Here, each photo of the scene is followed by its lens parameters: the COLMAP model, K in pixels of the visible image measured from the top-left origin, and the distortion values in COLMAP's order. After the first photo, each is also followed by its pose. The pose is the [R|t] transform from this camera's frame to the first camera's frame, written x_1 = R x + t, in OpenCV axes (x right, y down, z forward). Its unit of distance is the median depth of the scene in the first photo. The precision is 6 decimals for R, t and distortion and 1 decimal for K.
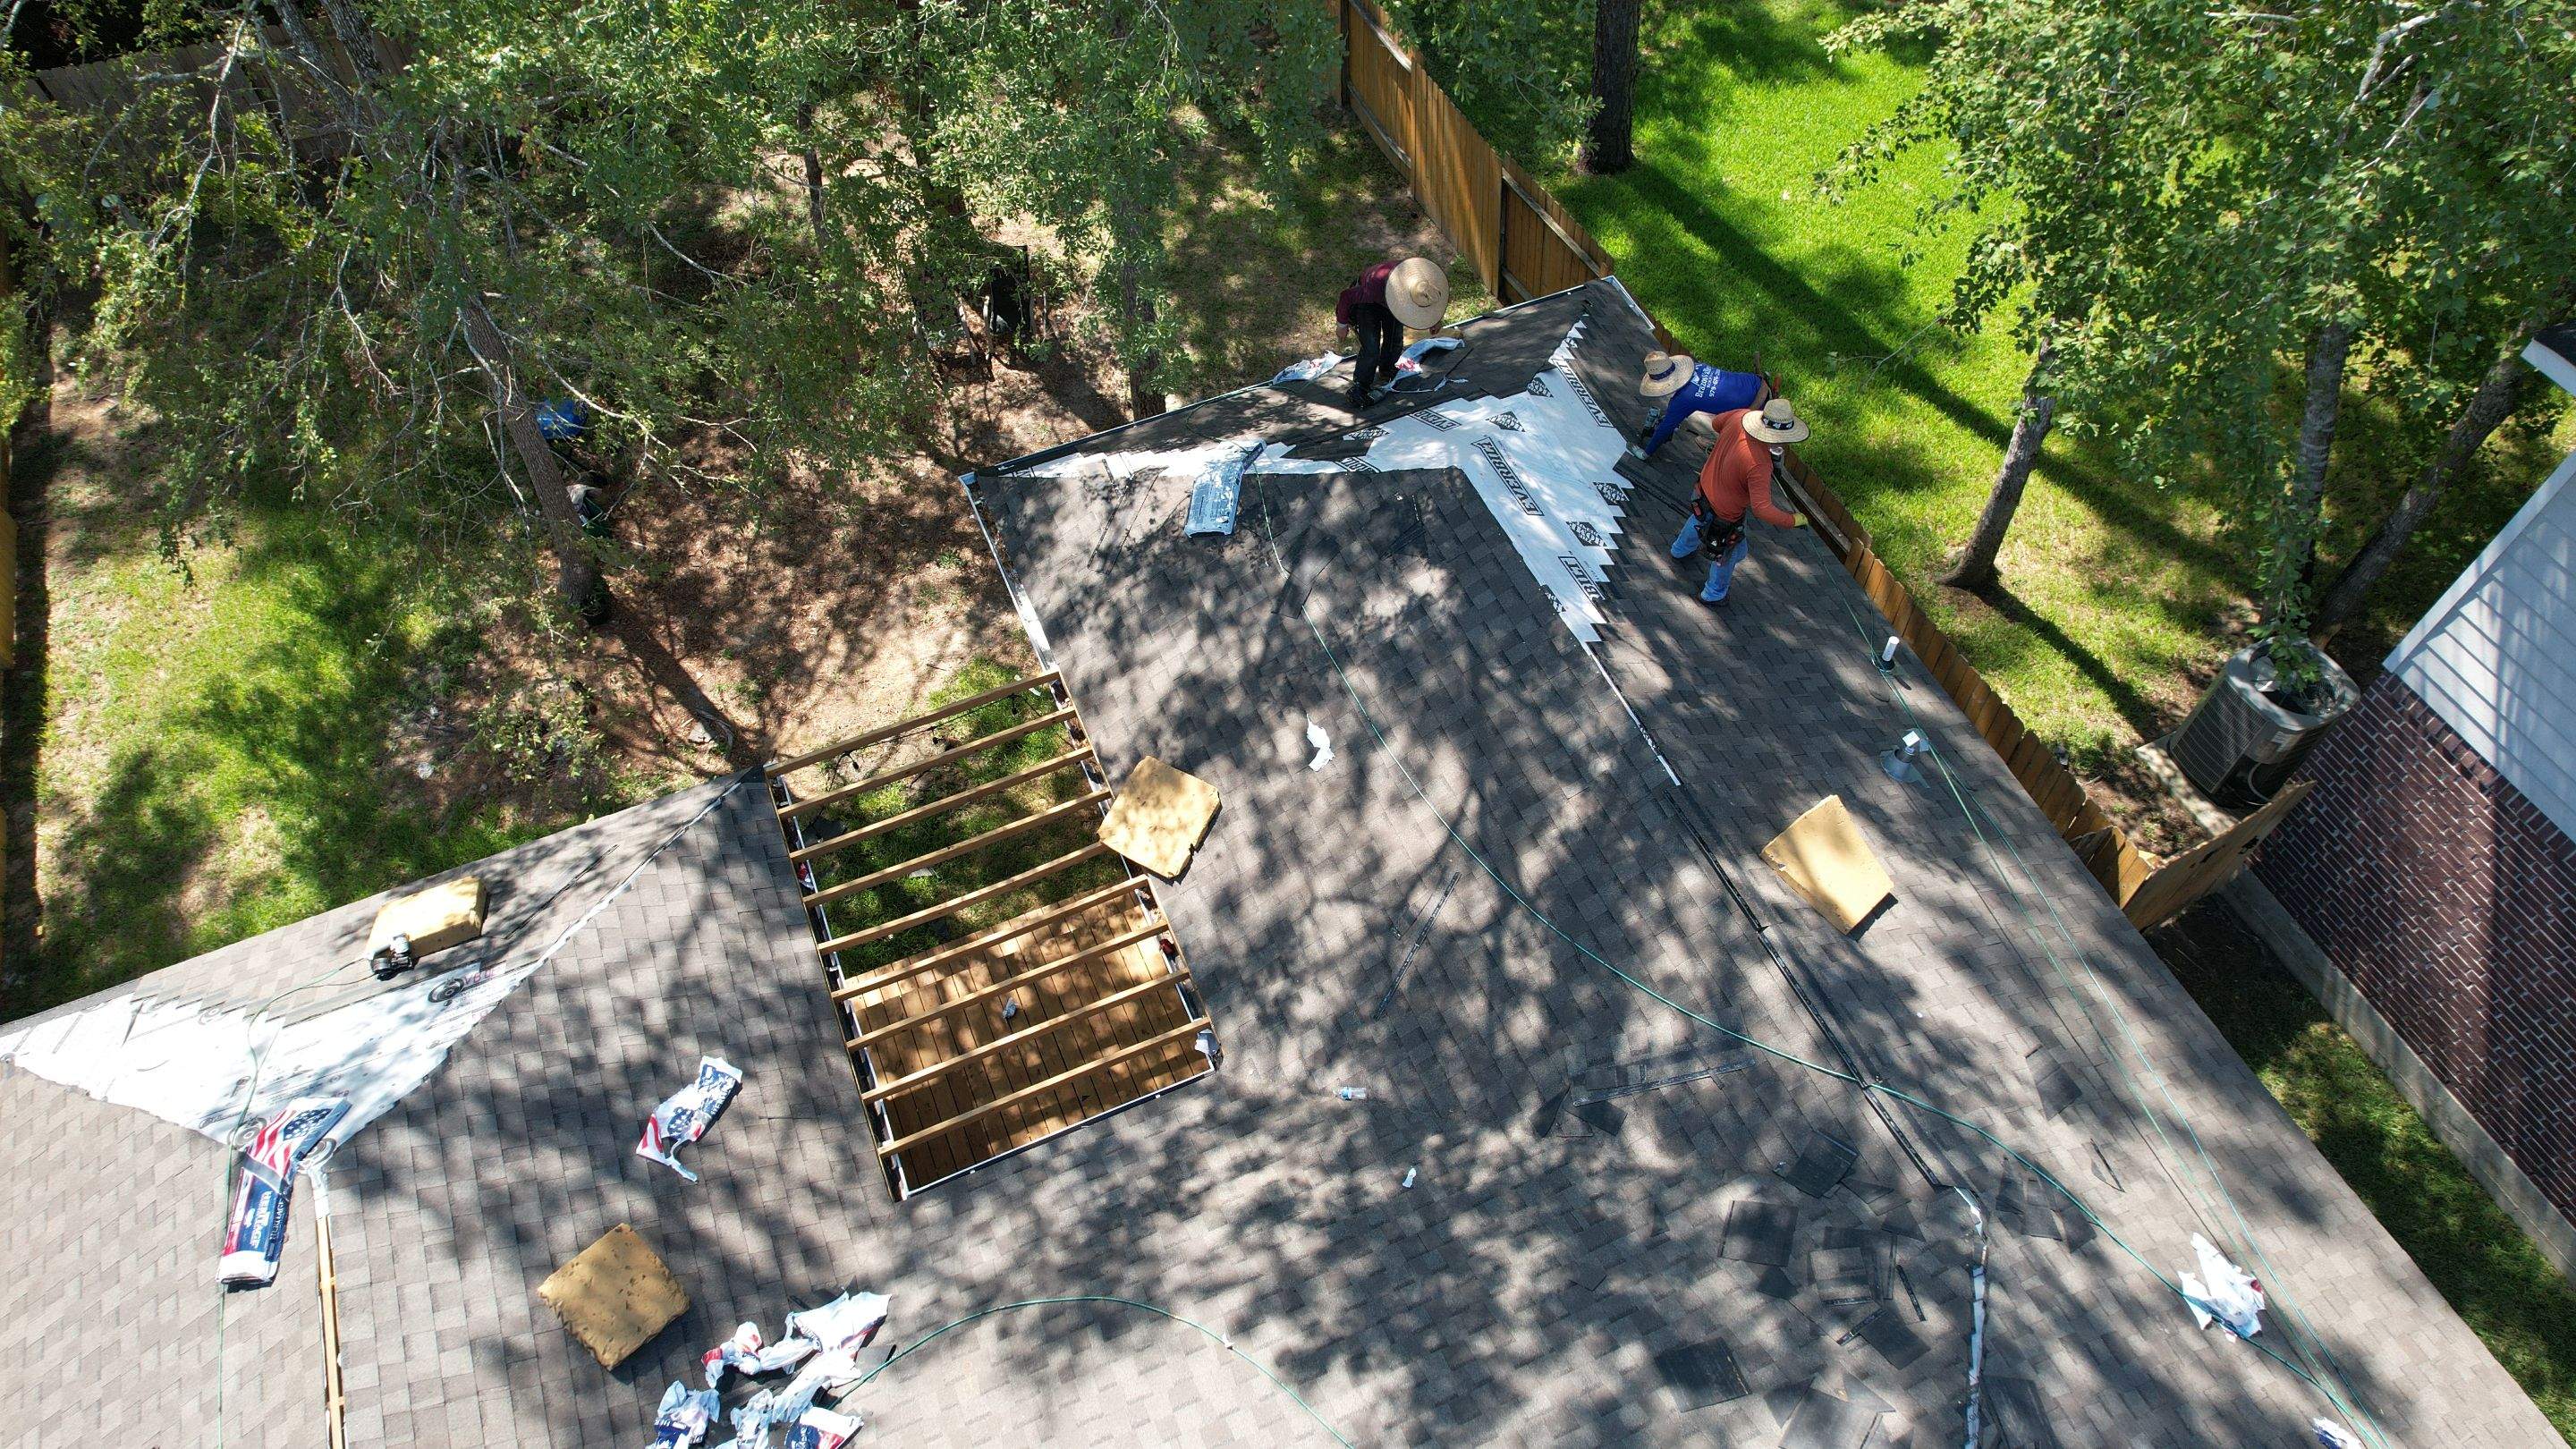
lens RADIAL K [[1647.9, 0, 1281.0], [0, 1647.9, 730.7], [0, 0, 1]] dist [-0.071285, 0.066308]
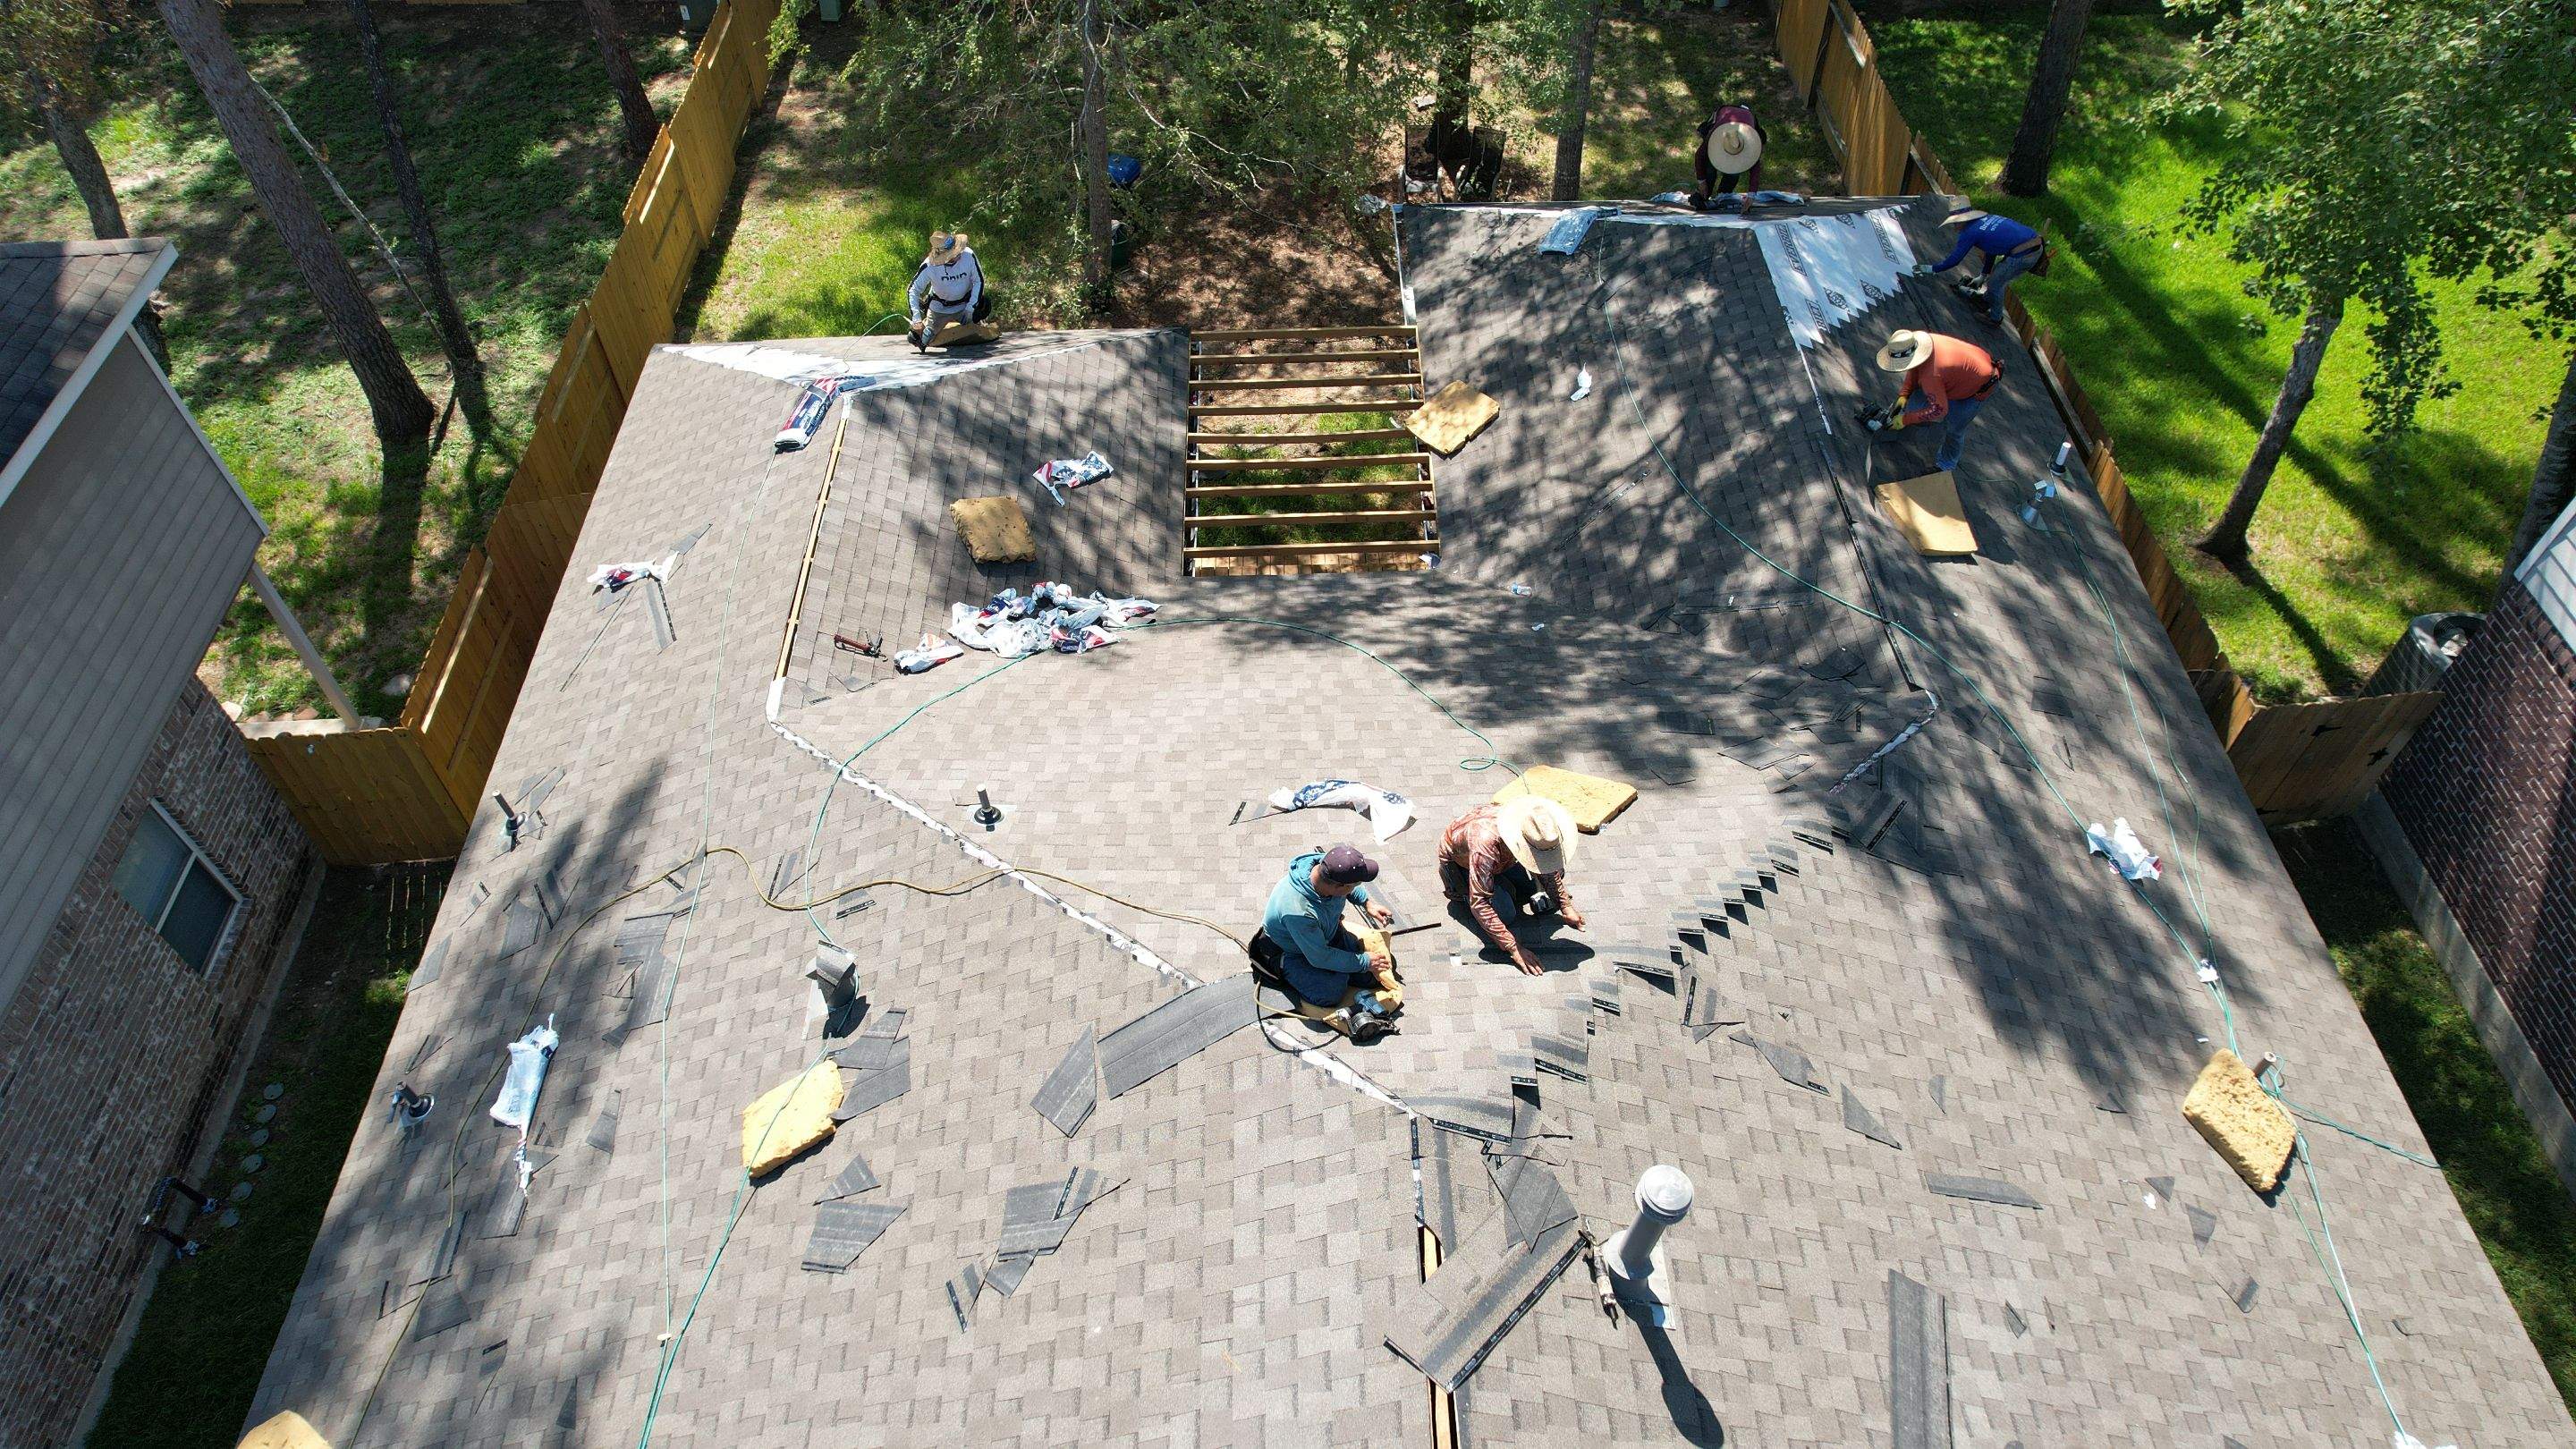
lens RADIAL K [[1647.9, 0, 1281.0], [0, 1647.9, 730.7], [0, 0, 1]] dist [-0.071285, 0.066308]
pose [[0.925948, 0.287987, -0.244301, 0.191936], [-0.307571, 0.950444, -0.045349, 0.390447], [0.219134, 0.117131, 0.968638, -0.285536]]
